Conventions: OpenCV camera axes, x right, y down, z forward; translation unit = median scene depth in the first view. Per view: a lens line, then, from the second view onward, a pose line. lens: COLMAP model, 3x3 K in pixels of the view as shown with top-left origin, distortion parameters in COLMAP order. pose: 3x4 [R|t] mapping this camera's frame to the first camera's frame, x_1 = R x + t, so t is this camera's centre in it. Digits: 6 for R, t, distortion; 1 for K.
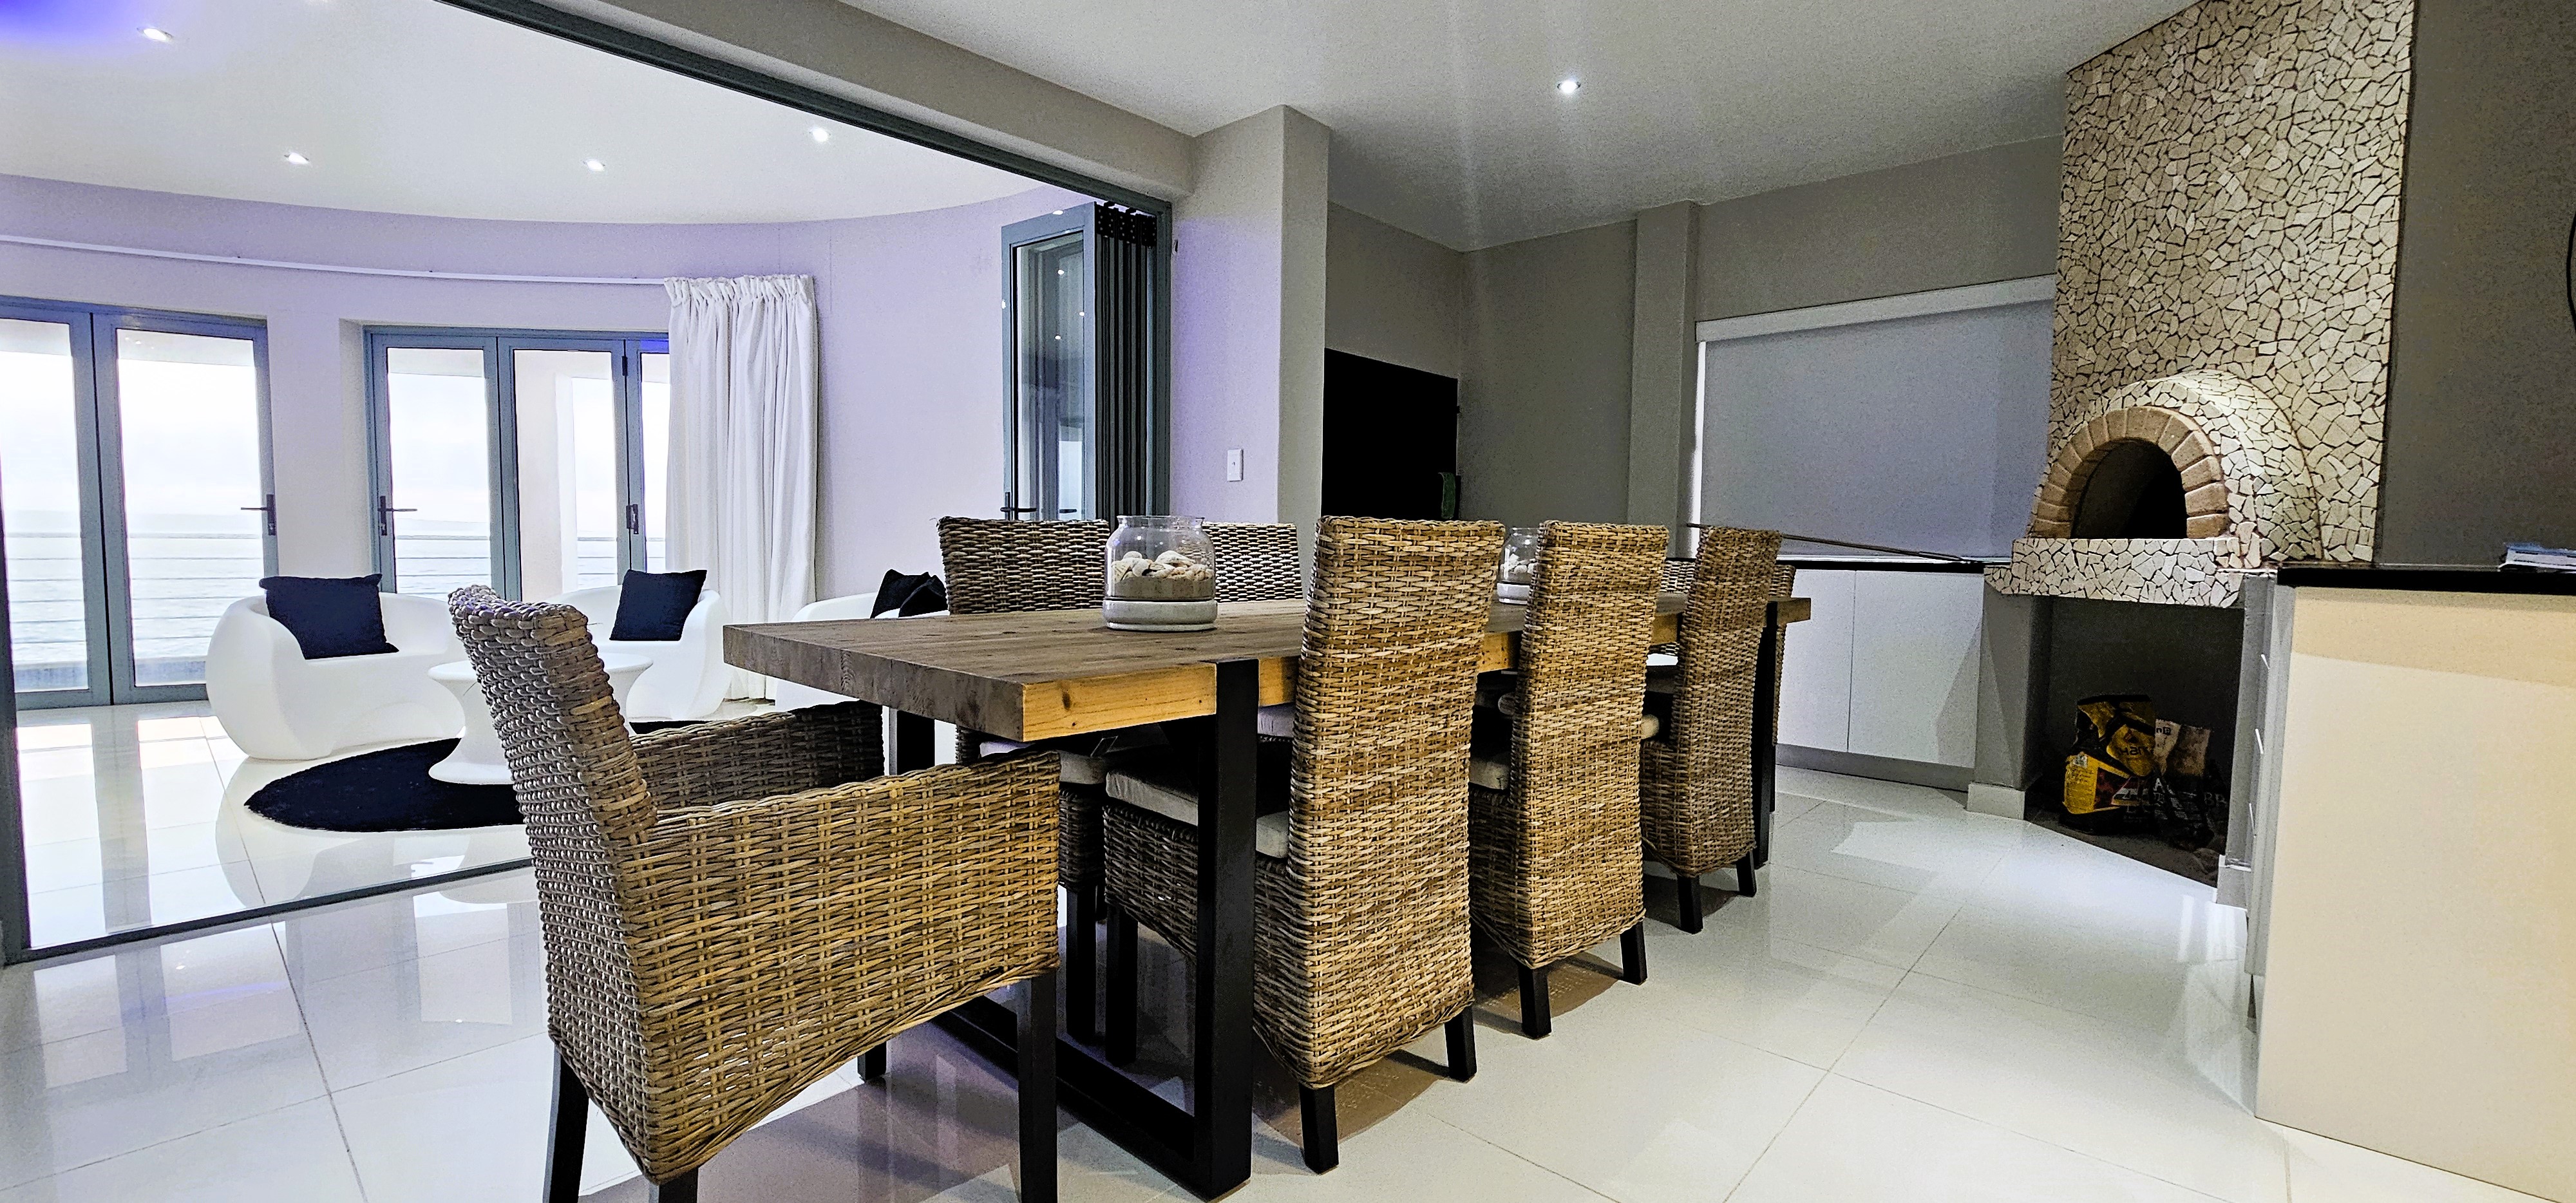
lens RADIAL K [[1049.0, 0, 1288.0], [0, 1049.0, 601.5], [0, 0, 1]] dist [0.019791, -0.000044]
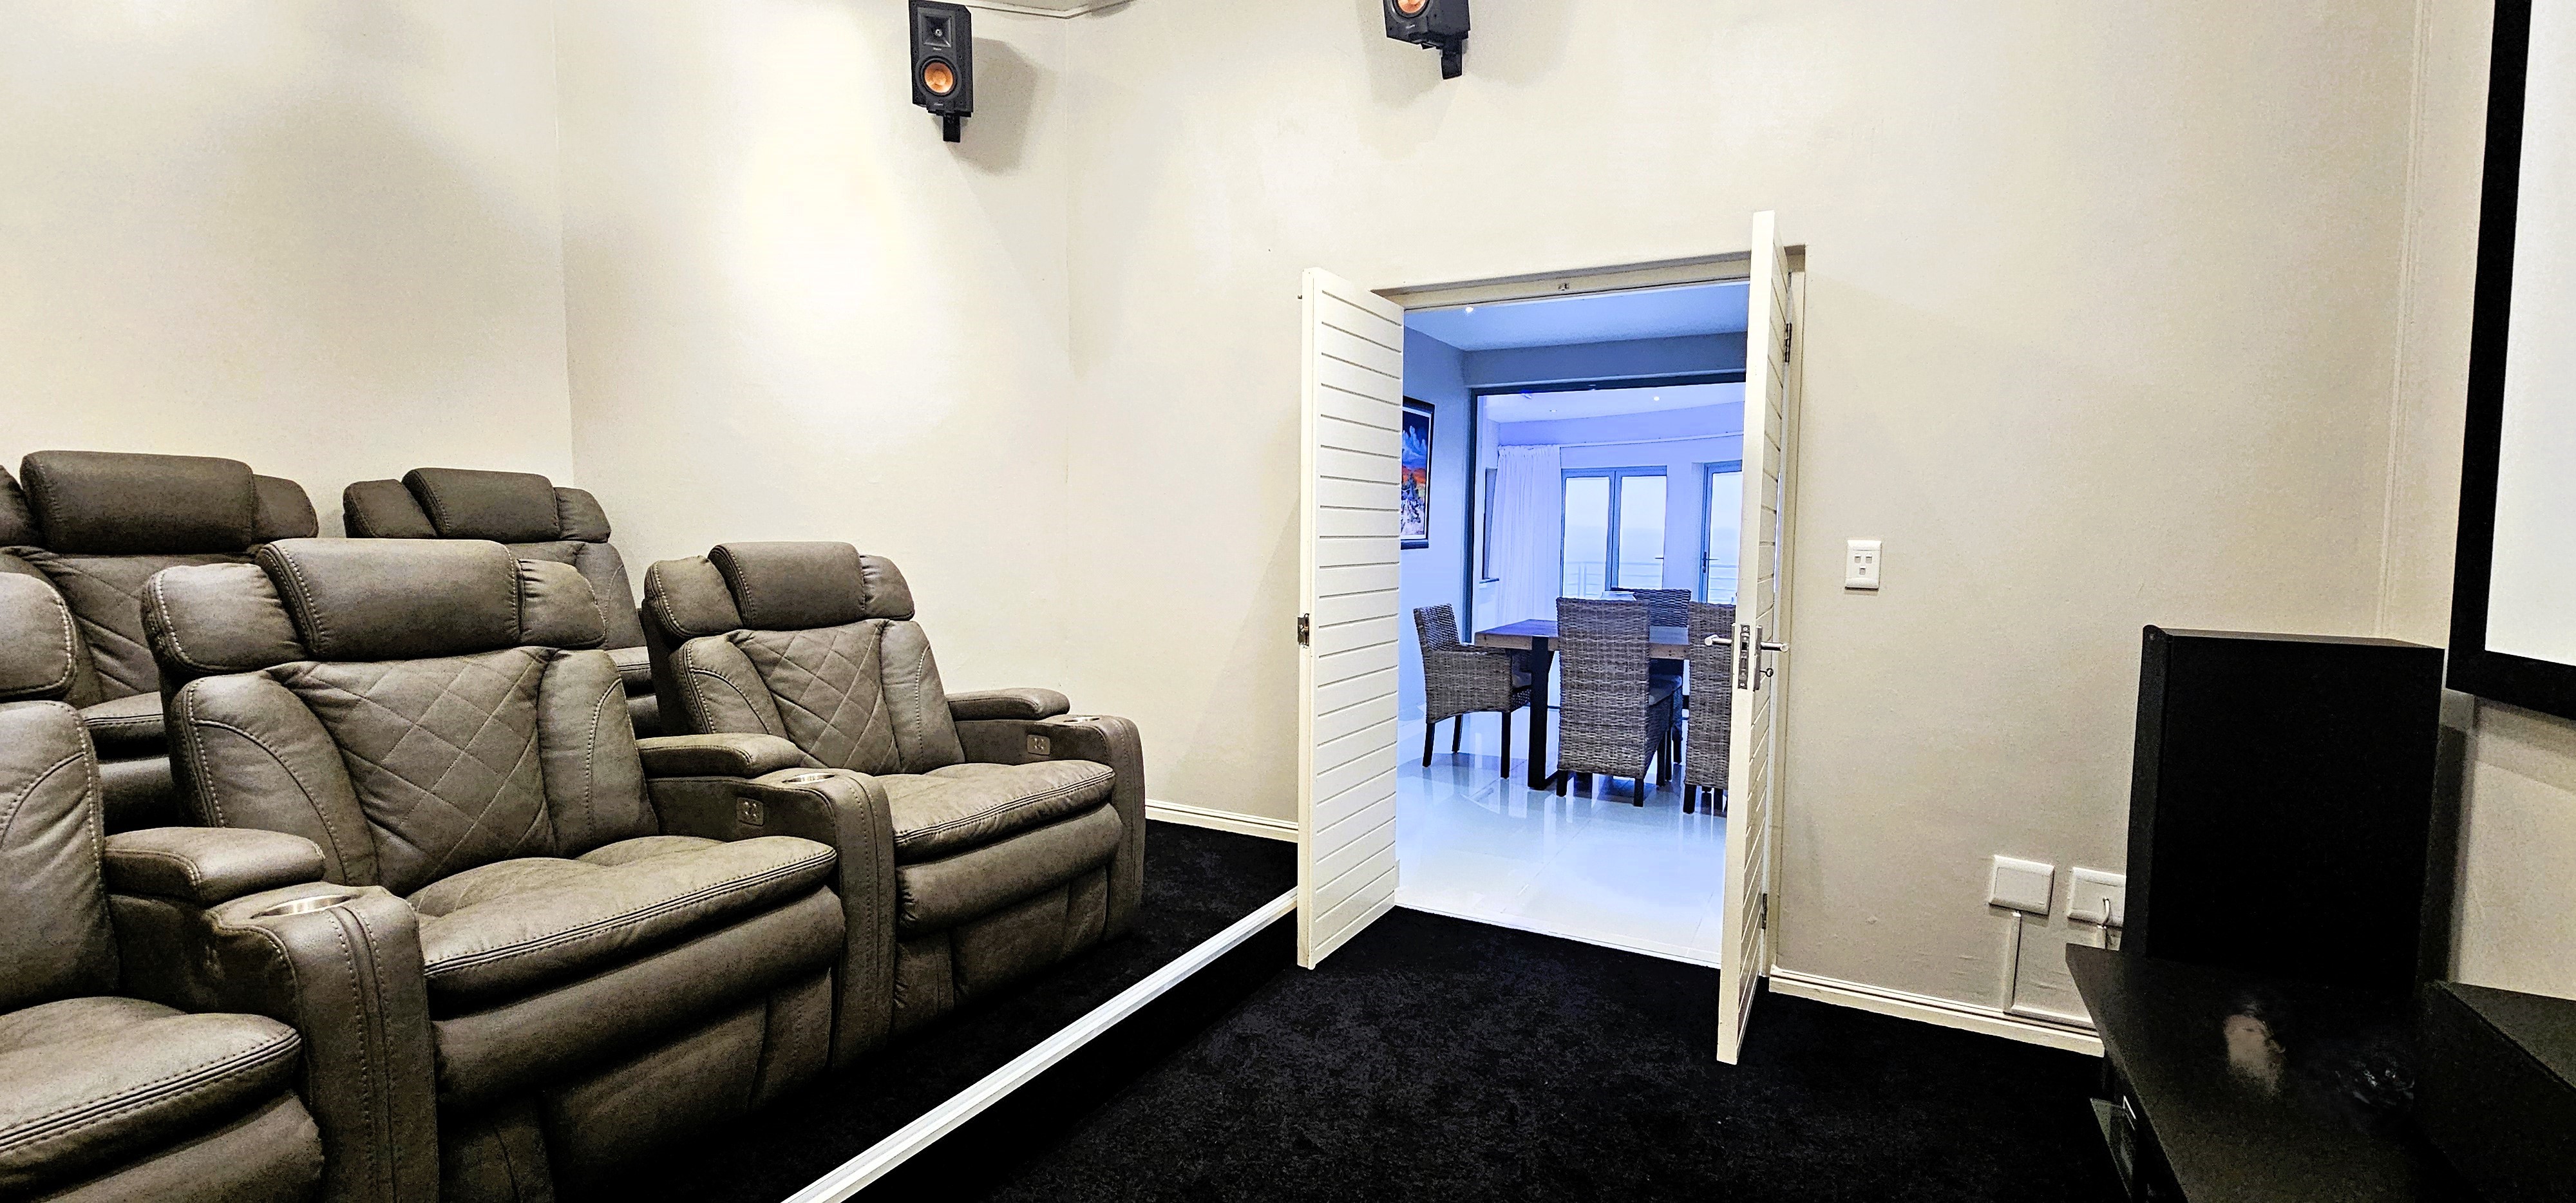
lens RADIAL K [[1049.0, 0, 1288.0], [0, 1049.0, 601.5], [0, 0, 1]] dist [0.019791, -0.000044]
pose [[0.255348, 0.050430, -0.965533, 0.797977], [-0.062781, 0.997396, 0.035491, -0.033718], [0.964809, 0.051554, 0.257849, -0.184763]]
